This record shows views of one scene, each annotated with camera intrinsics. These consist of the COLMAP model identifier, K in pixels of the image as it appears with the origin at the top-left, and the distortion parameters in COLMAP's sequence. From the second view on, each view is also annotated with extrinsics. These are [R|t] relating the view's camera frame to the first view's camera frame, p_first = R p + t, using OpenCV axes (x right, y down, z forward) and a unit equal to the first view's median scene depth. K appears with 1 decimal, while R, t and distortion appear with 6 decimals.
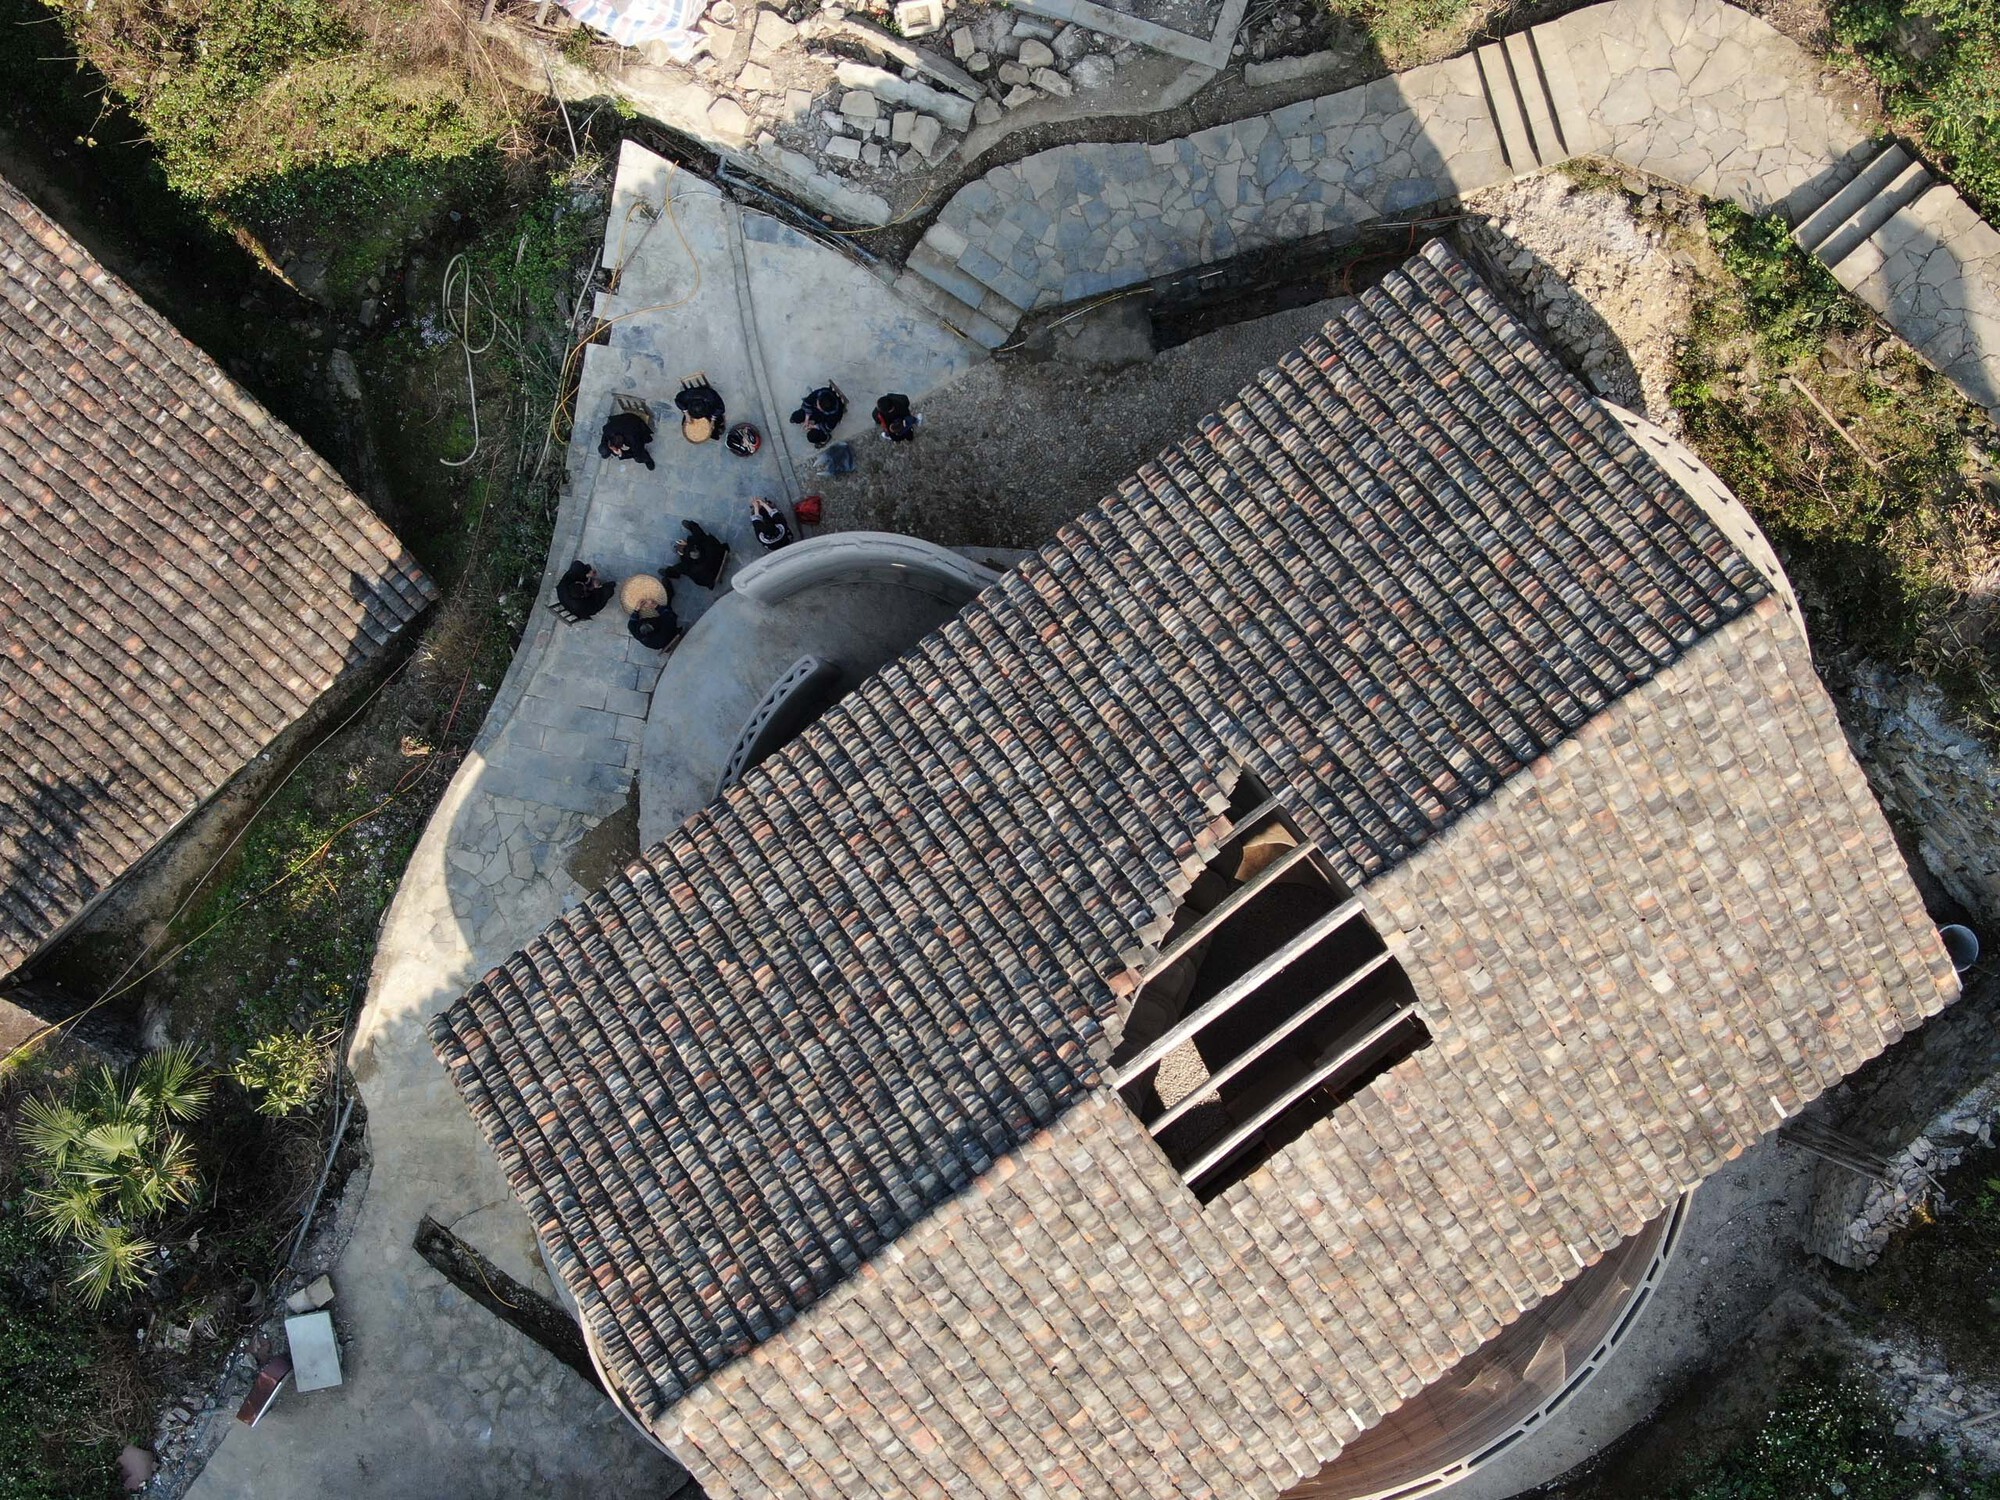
lens RADIAL K [[2868.6, 0, 999.8], [0, 2868.6, 712.4], [0, 0, 1]] dist [0.354761, -1.922666]
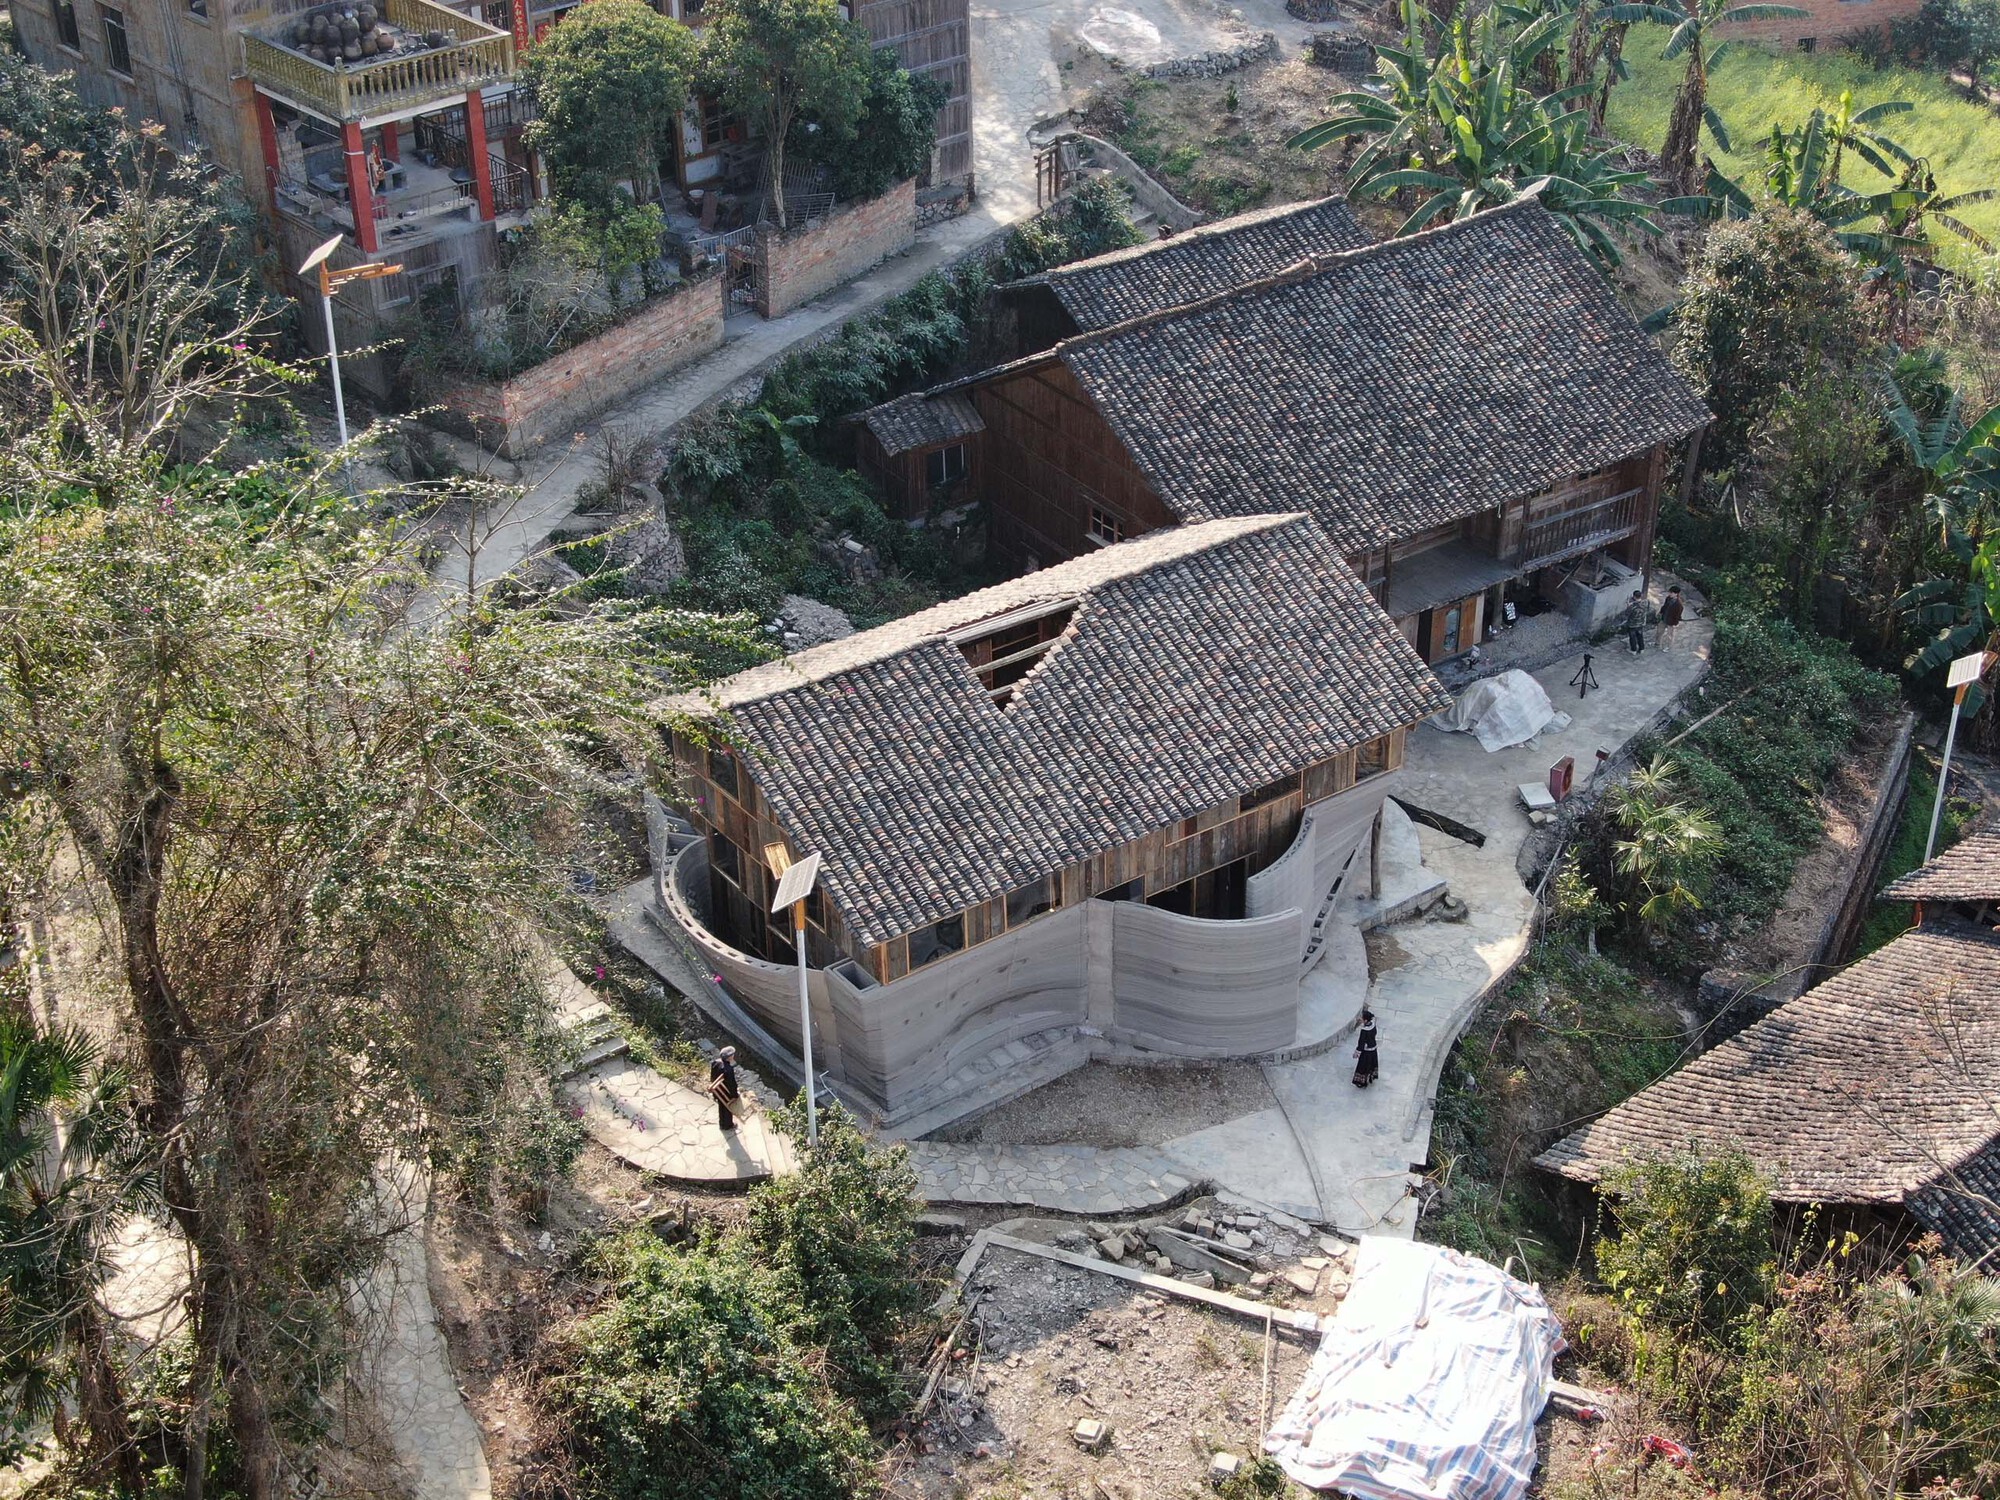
lens RADIAL K [[2868.6, 0, 999.8], [0, 2868.6, 712.4], [0, 0, 1]] dist [0.354761, -1.922666]
pose [[-0.997603, 0.011597, 0.068219, -0.038445], [0.053339, -0.499166, 0.864863, -1.550795], [0.044083, 0.866429, 0.497351, 0.088634]]
